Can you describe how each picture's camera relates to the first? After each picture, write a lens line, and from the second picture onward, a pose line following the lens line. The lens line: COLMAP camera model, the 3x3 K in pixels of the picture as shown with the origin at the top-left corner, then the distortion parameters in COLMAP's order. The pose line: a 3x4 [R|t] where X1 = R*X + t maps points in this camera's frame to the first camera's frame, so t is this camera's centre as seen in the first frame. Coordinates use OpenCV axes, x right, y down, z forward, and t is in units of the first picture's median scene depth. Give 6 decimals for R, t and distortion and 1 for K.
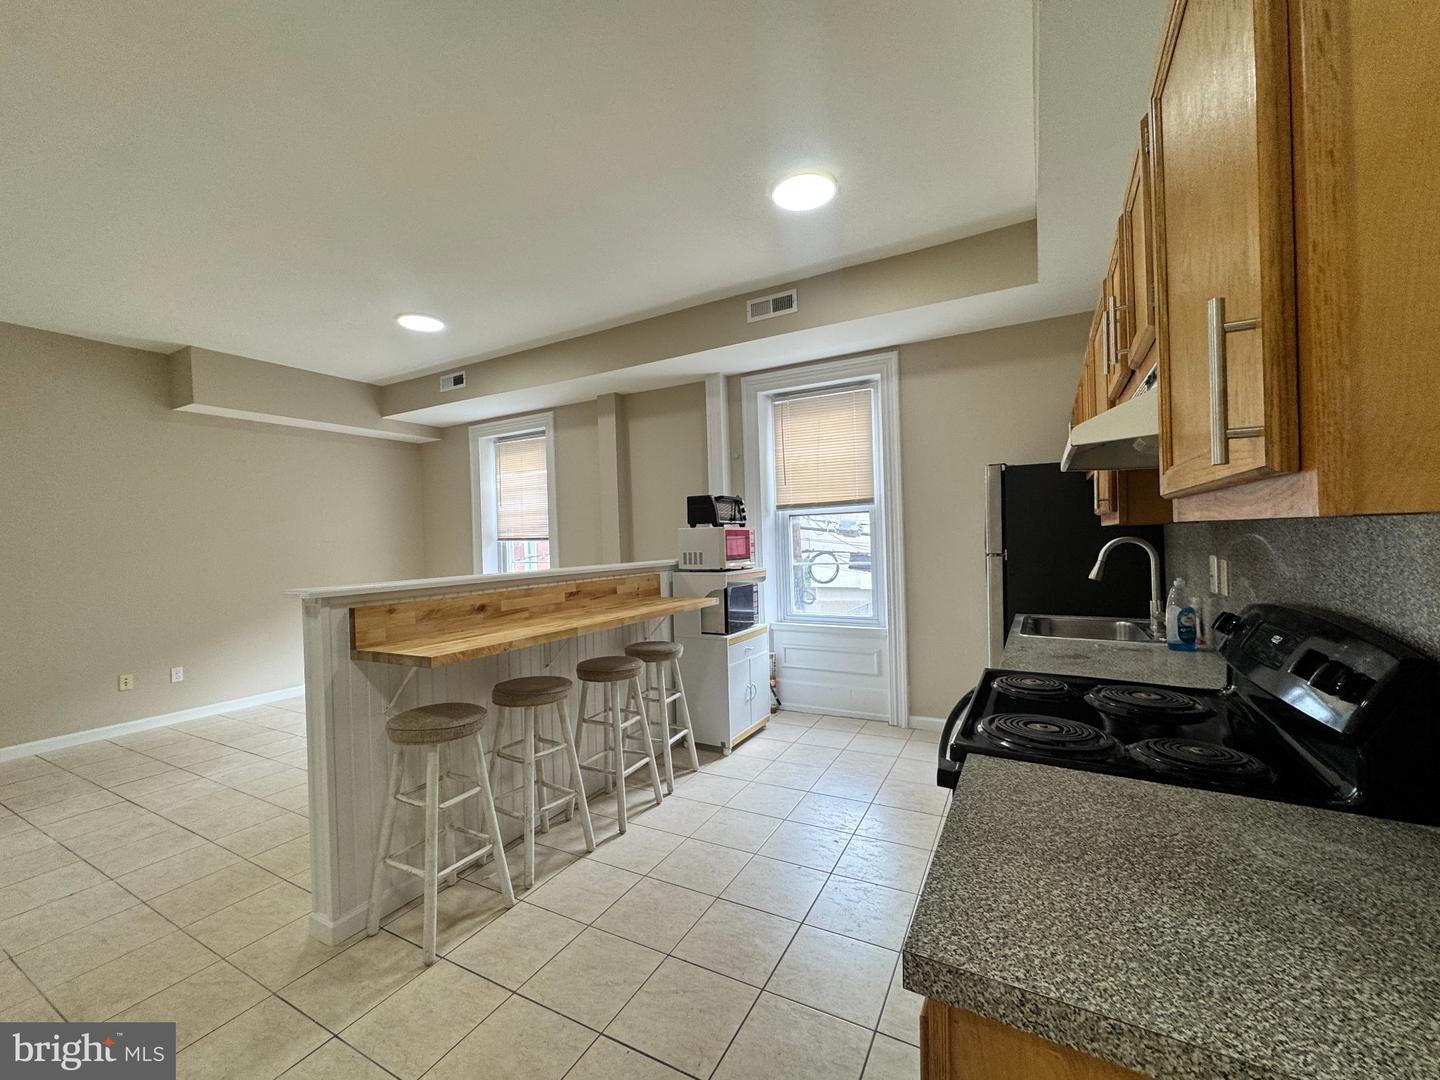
lens RADIAL K [[575.8, 0, 714.7], [0, 575.8, 540.0], [0, 0, 1]] dist [-0.003198, 0.000301]
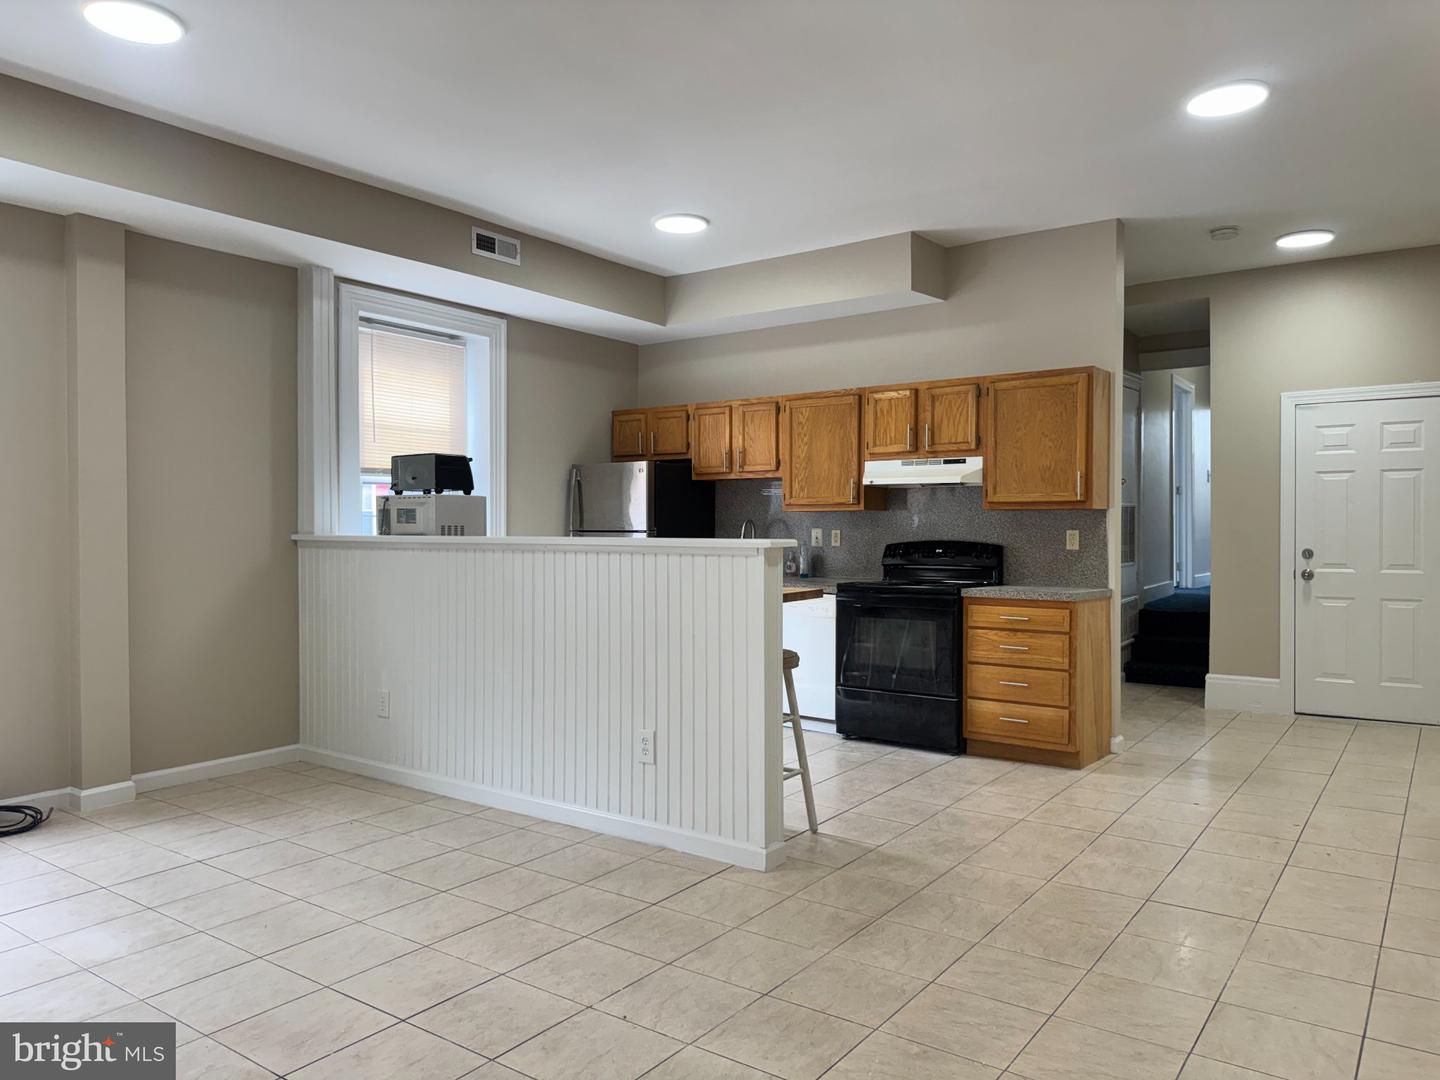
lens RADIAL K [[1029.0, 0, 721.7], [0, 1029.0, 531.6], [0, 0, 1]] dist [0.036845, -0.002568]
pose [[0.110882, 0.014021, 0.993735, -1.417662], [-0.008905, 0.999874, -0.013114, 0.045681], [-0.993794, -0.007395, 0.110993, 0.470448]]
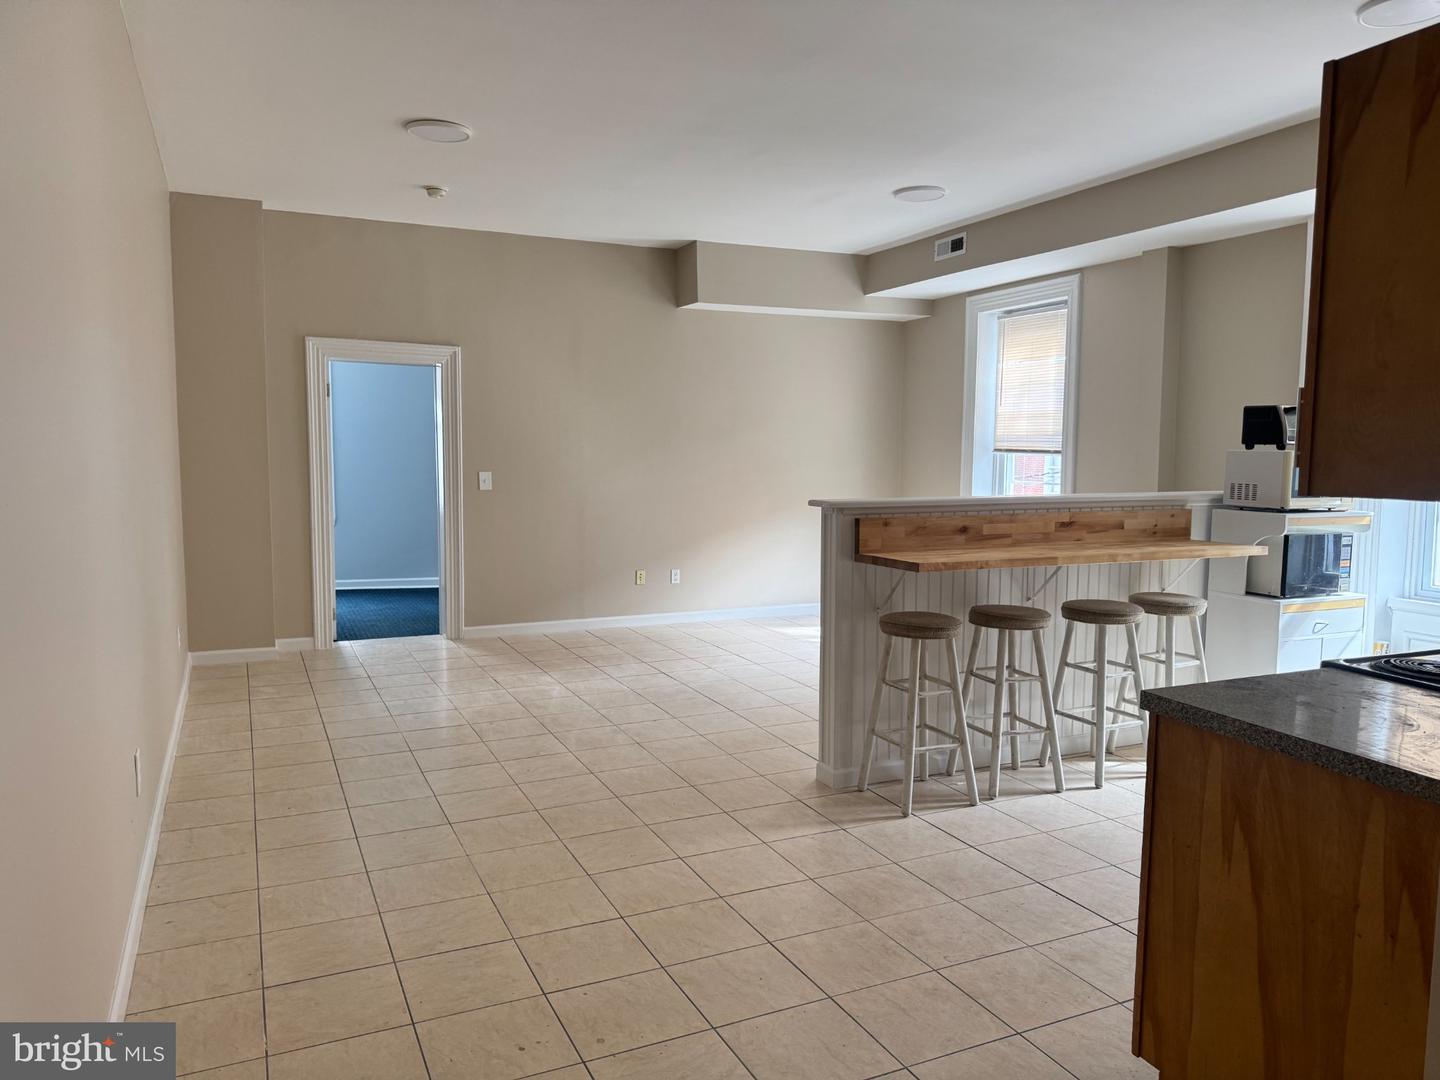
lens RADIAL K [[1029.0, 0, 721.4], [0, 1029.0, 542.2], [0, 0, 1]] dist [0.036845, -0.002568]
pose [[0.807644, 0.088554, -0.582984, 0.205984], [-0.029194, 0.993452, 0.110459, -0.030873], [0.588948, -0.072192, 0.804940, -0.475232]]
